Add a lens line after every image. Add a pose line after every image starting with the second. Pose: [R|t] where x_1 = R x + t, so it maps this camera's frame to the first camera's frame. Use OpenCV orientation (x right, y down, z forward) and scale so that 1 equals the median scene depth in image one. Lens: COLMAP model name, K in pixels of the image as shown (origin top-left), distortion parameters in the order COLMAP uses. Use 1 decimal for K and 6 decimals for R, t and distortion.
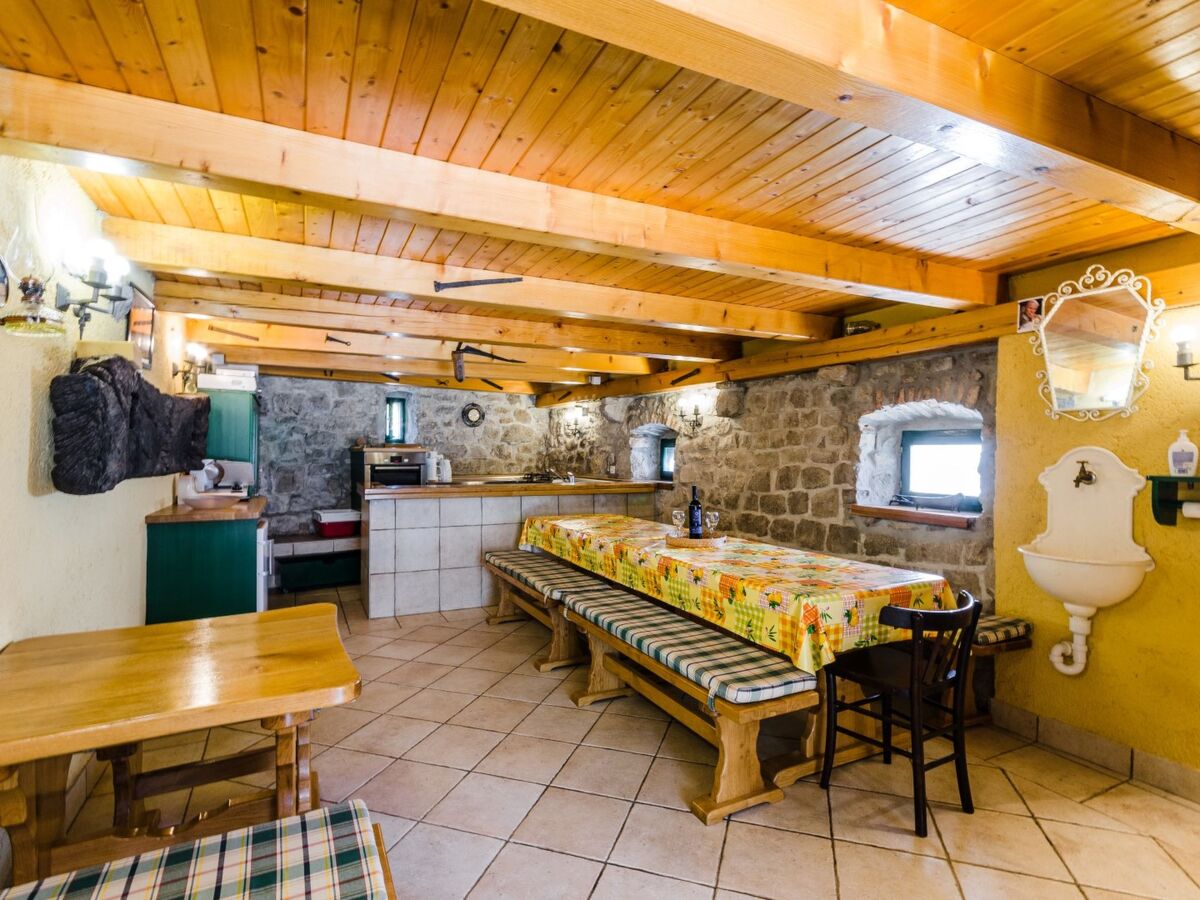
lens RADIAL K [[609.3, 0, 602.5], [0, 609.3, 441.8], [0, 0, 1]] dist [-0.001061, 0.000059]
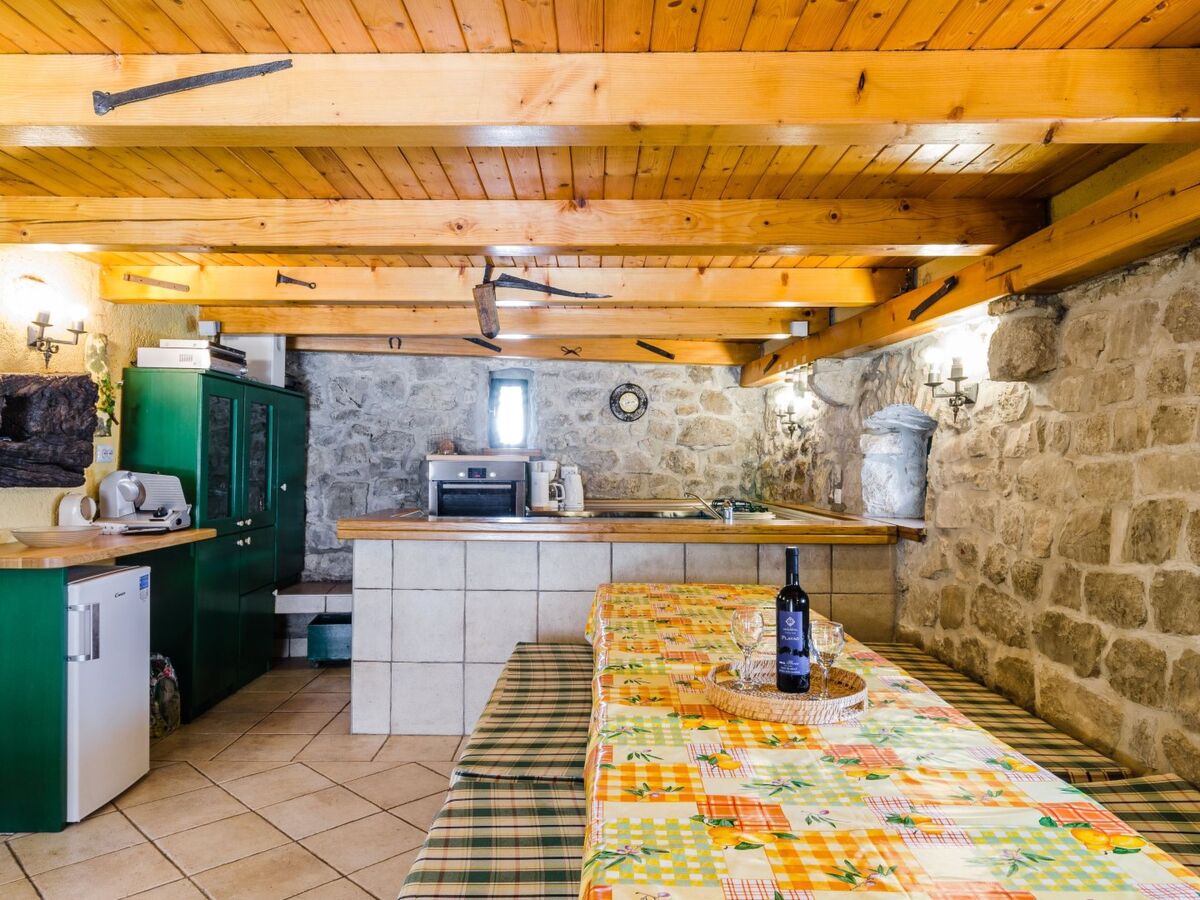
lens RADIAL K [[828.9, 0, 600.0], [0, 828.9, 450.0], [0, 0, 1]] dist [0.003233, 0.005364]
pose [[0.894111, -0.003776, -0.447830, 0.209622], [0.003925, 0.999992, -0.000597, 0.007482], [0.447829, -0.001224, 0.894118, 0.359524]]
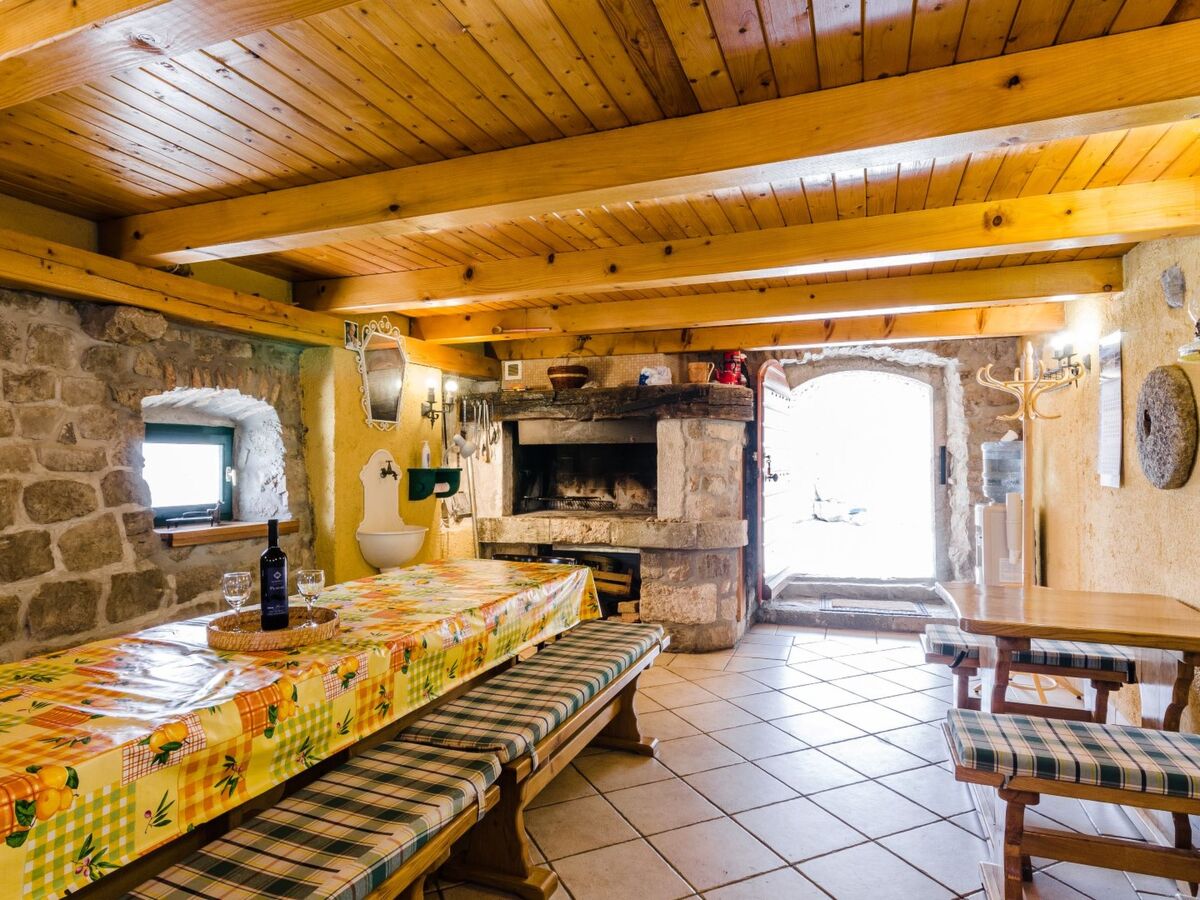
lens RADIAL K [[646.6, 0, 600.0], [0, 646.6, 450.0], [0, 0, 1]] dist [-0.001270, -0.074162]
pose [[-0.676762, 0.000266, 0.736202, -0.315040], [-0.019445, 0.999645, -0.018236, 0.013872], [-0.735945, -0.026657, -0.676516, 0.879921]]
